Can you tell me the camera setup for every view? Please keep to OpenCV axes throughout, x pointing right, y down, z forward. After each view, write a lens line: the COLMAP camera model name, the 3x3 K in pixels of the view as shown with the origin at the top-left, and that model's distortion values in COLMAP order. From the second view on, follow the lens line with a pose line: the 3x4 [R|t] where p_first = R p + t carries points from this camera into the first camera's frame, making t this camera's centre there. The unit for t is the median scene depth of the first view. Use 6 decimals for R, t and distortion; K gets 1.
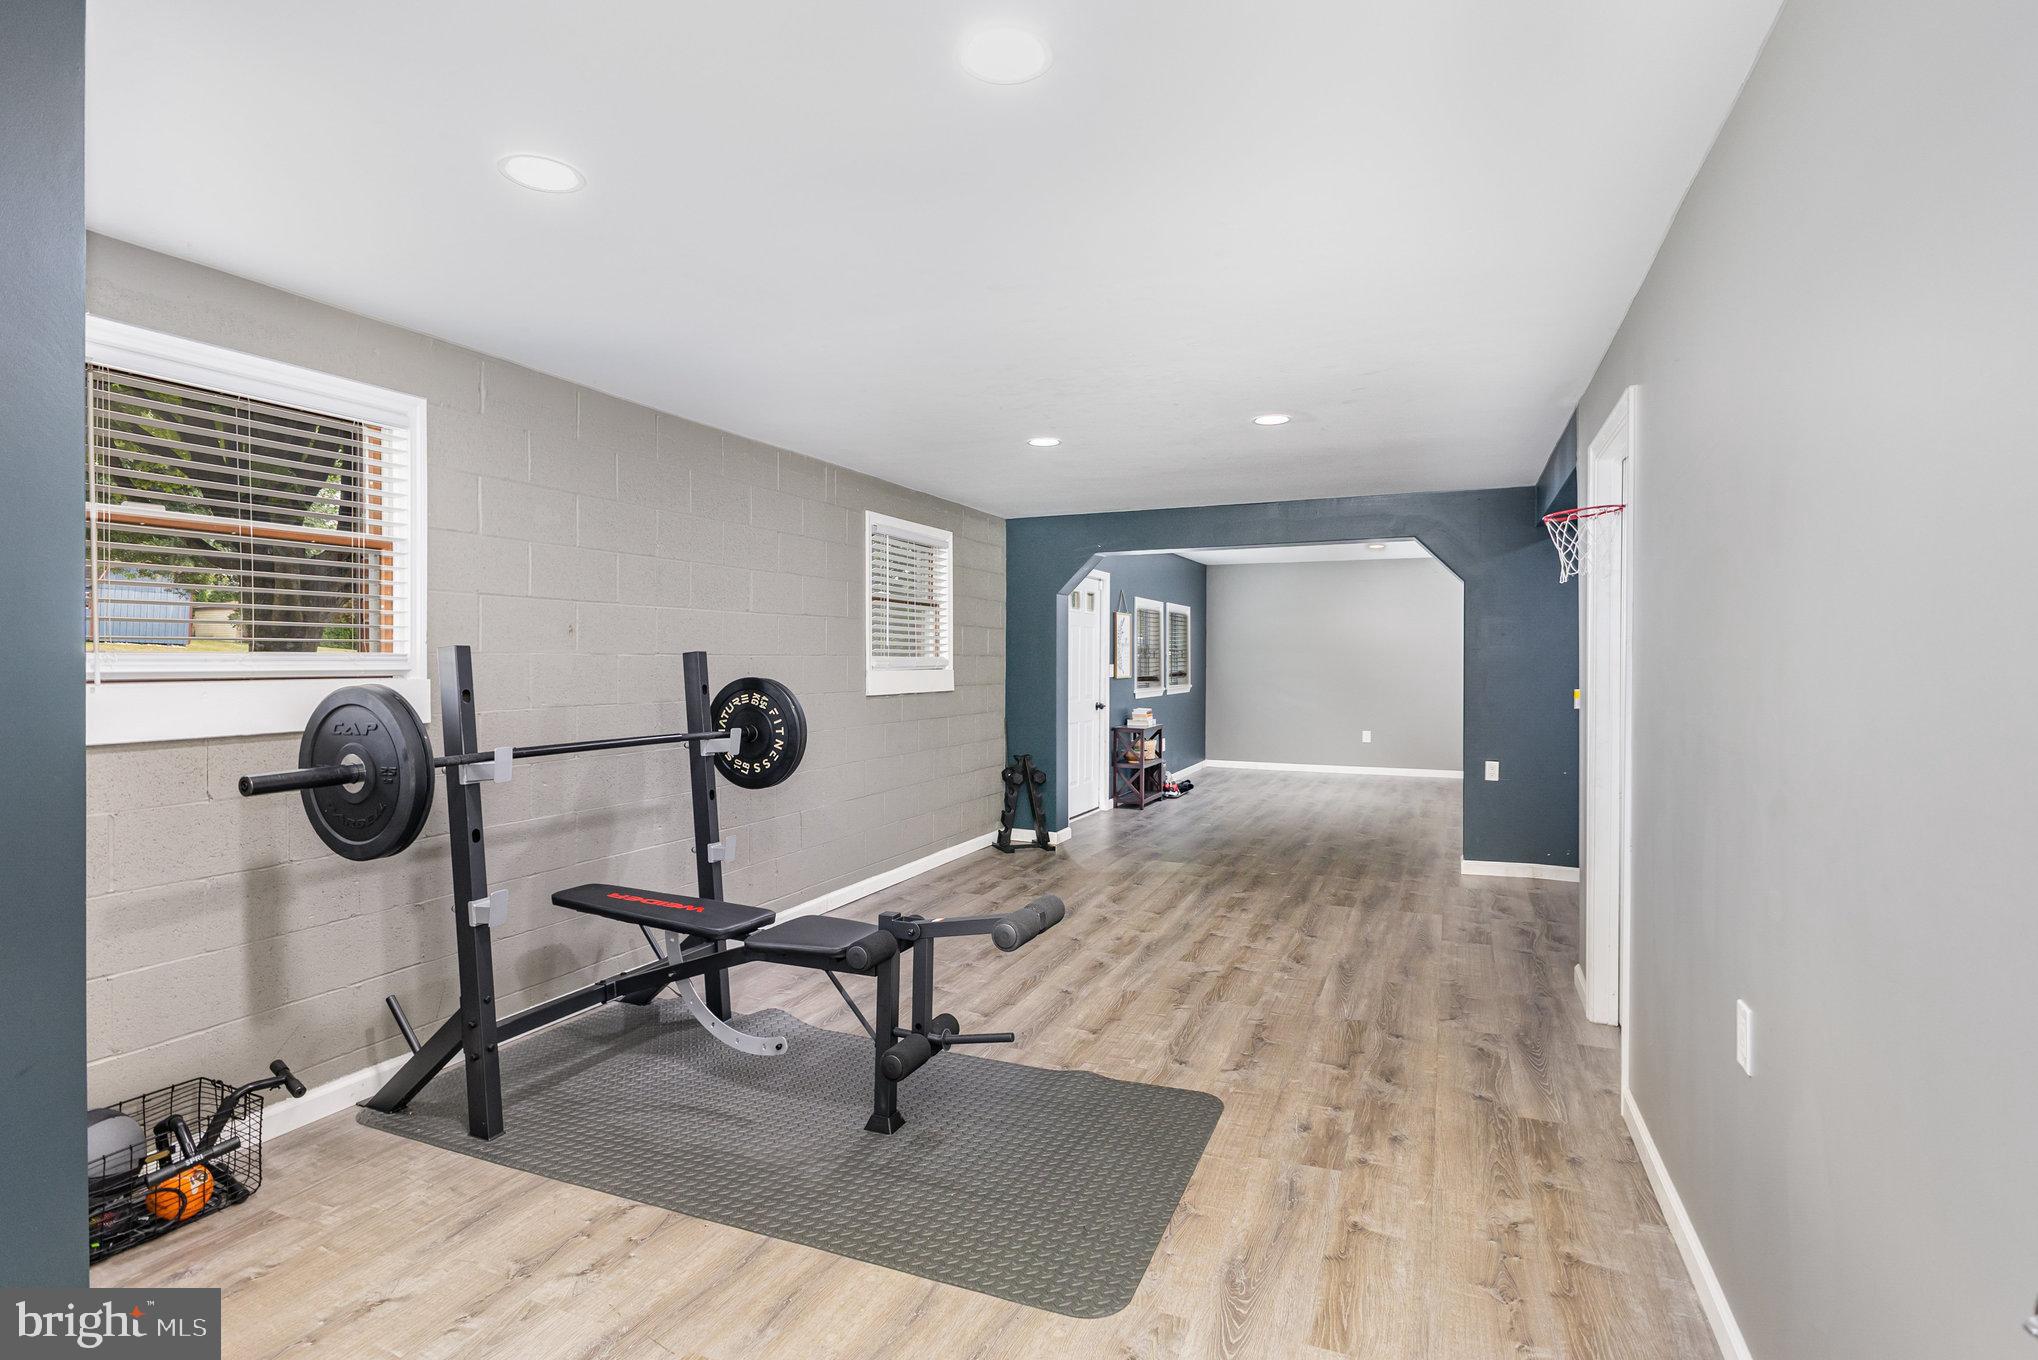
lens RADIAL K [[1004.9, 0, 1018.5], [0, 1004.9, 655.5], [0, 0, 1]] dist [0.013150, -0.007138]
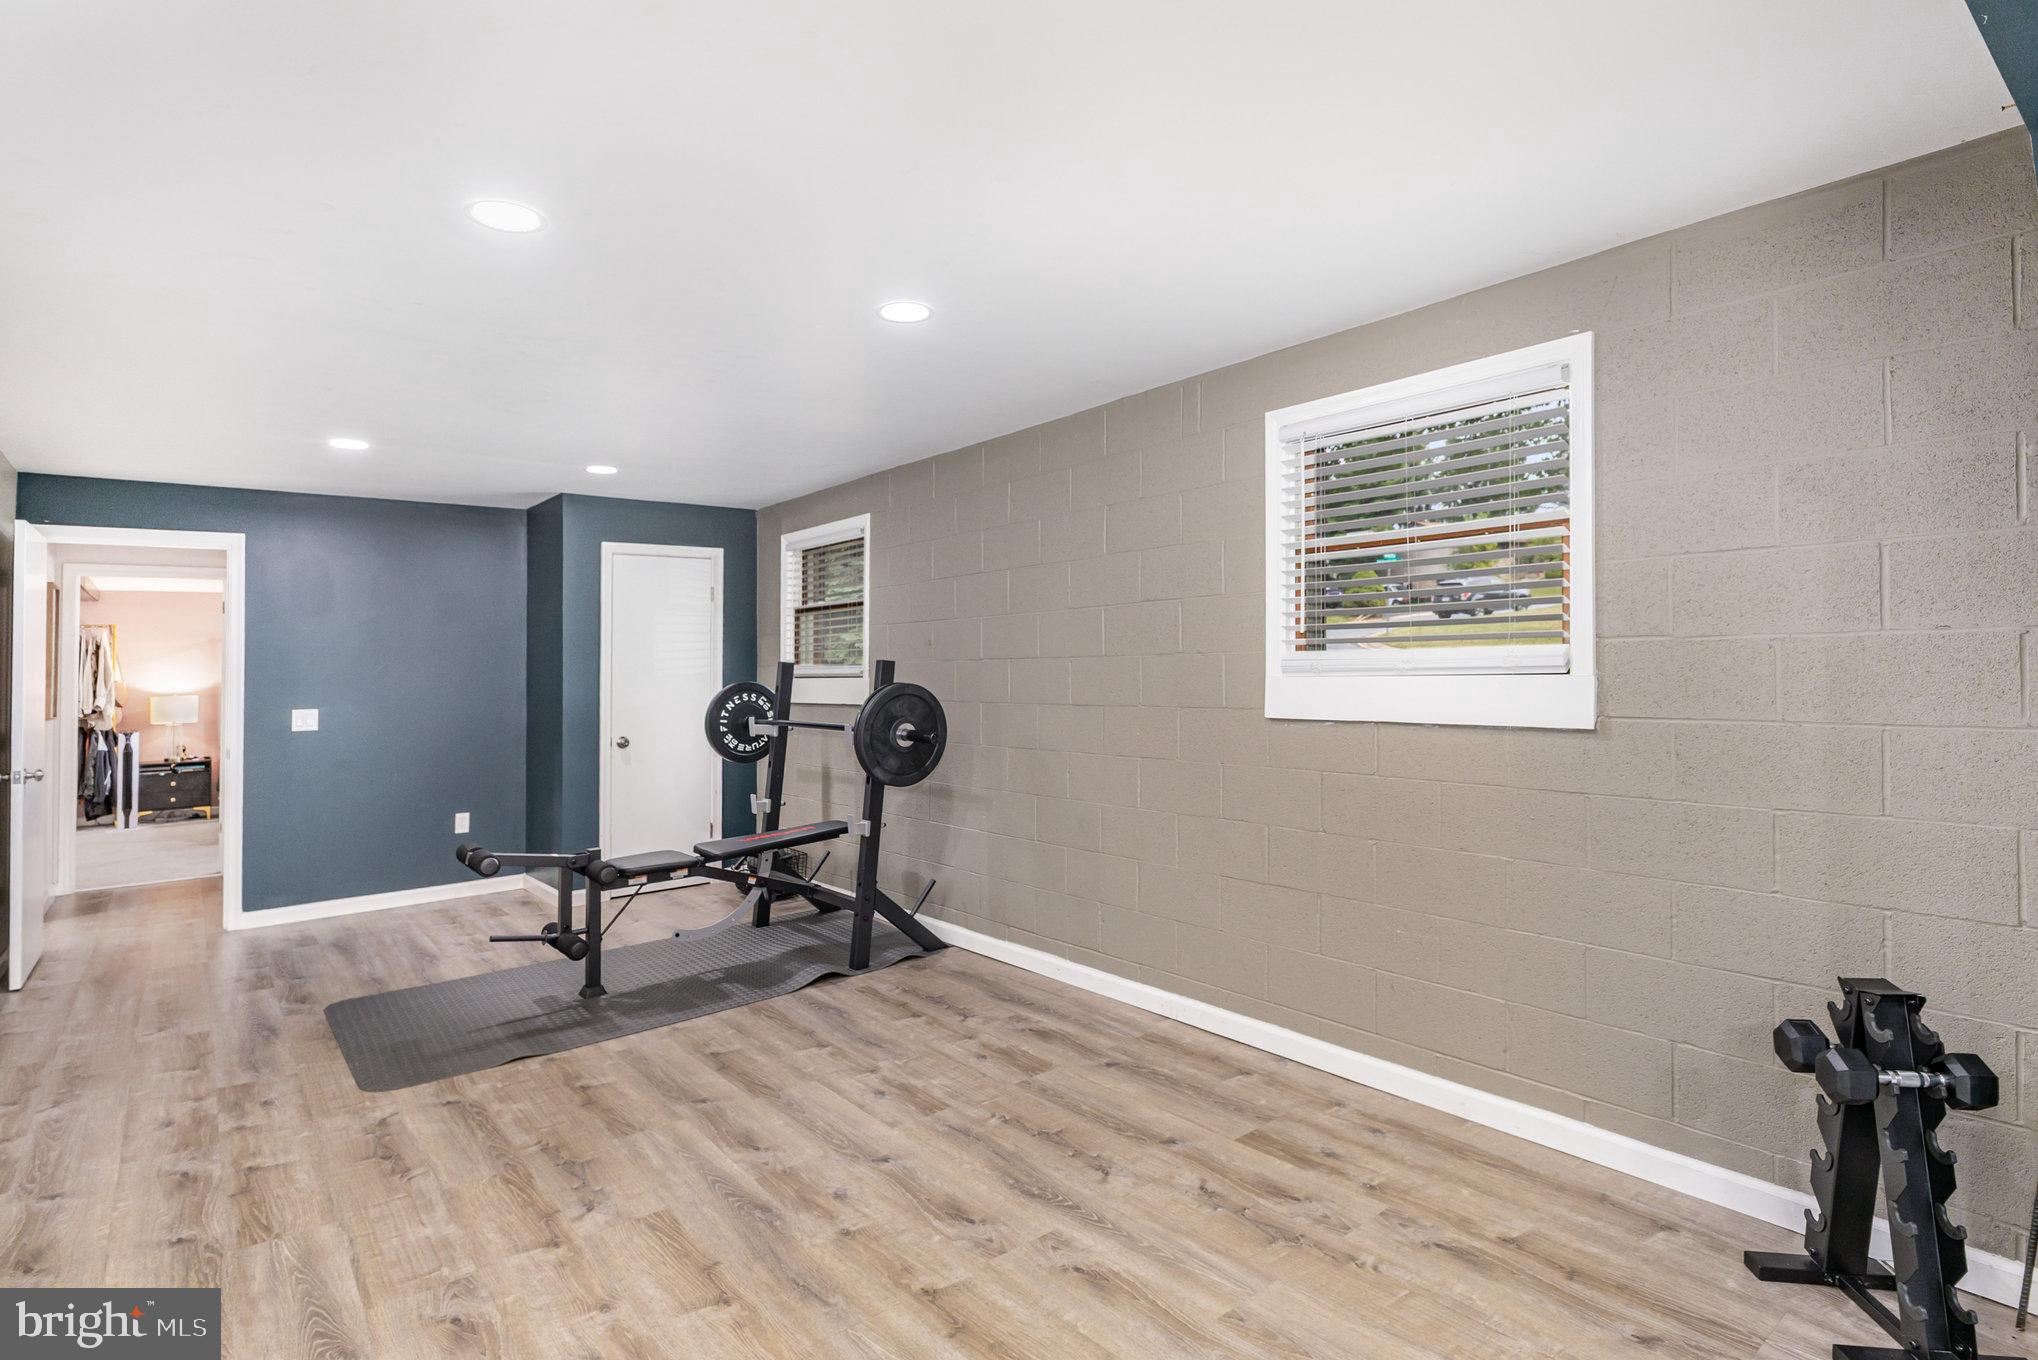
lens RADIAL K [[1012.7, 0, 1011.9], [0, 1012.7, 693.0], [0, 0, 1]] dist [0.000723, -0.000738]
pose [[-0.463343, 0.037185, -0.885398, 0.657460], [0.028300, 0.999231, 0.027156, 0.009090], [0.885727, -0.012474, -0.464039, 1.691871]]
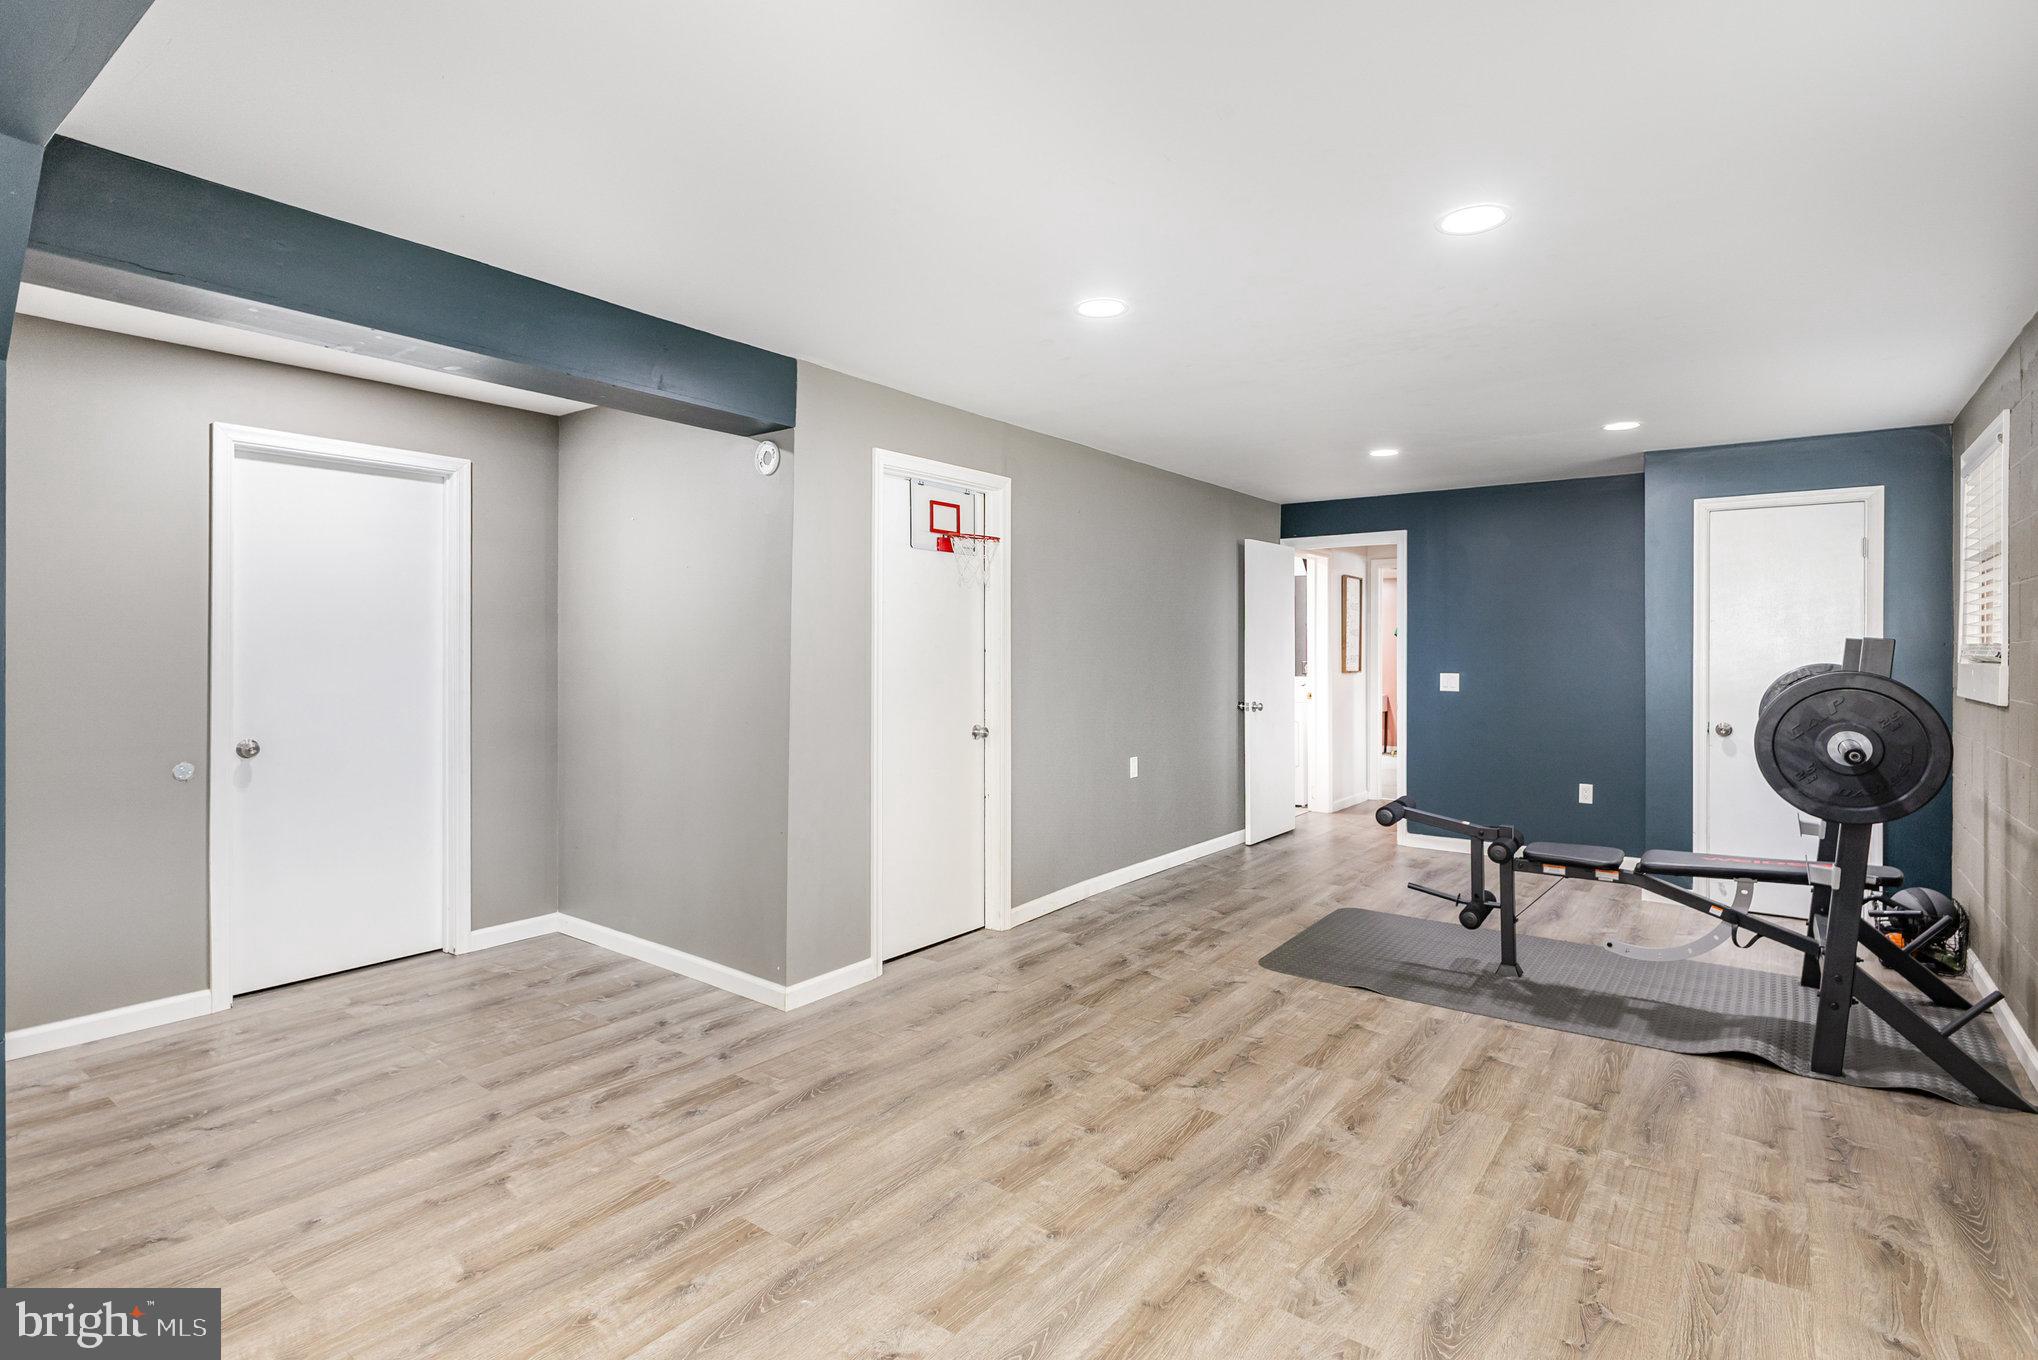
lens RADIAL K [[1004.9, 0, 1018.5], [0, 1004.9, 655.5], [0, 0, 1]] dist [0.013150, -0.007138]
pose [[-0.972619, -0.002762, 0.232388, 0.162408], [-0.002448, 0.999996, 0.001638, 0.012567], [-0.232391, 0.001025, -0.972622, 1.949024]]
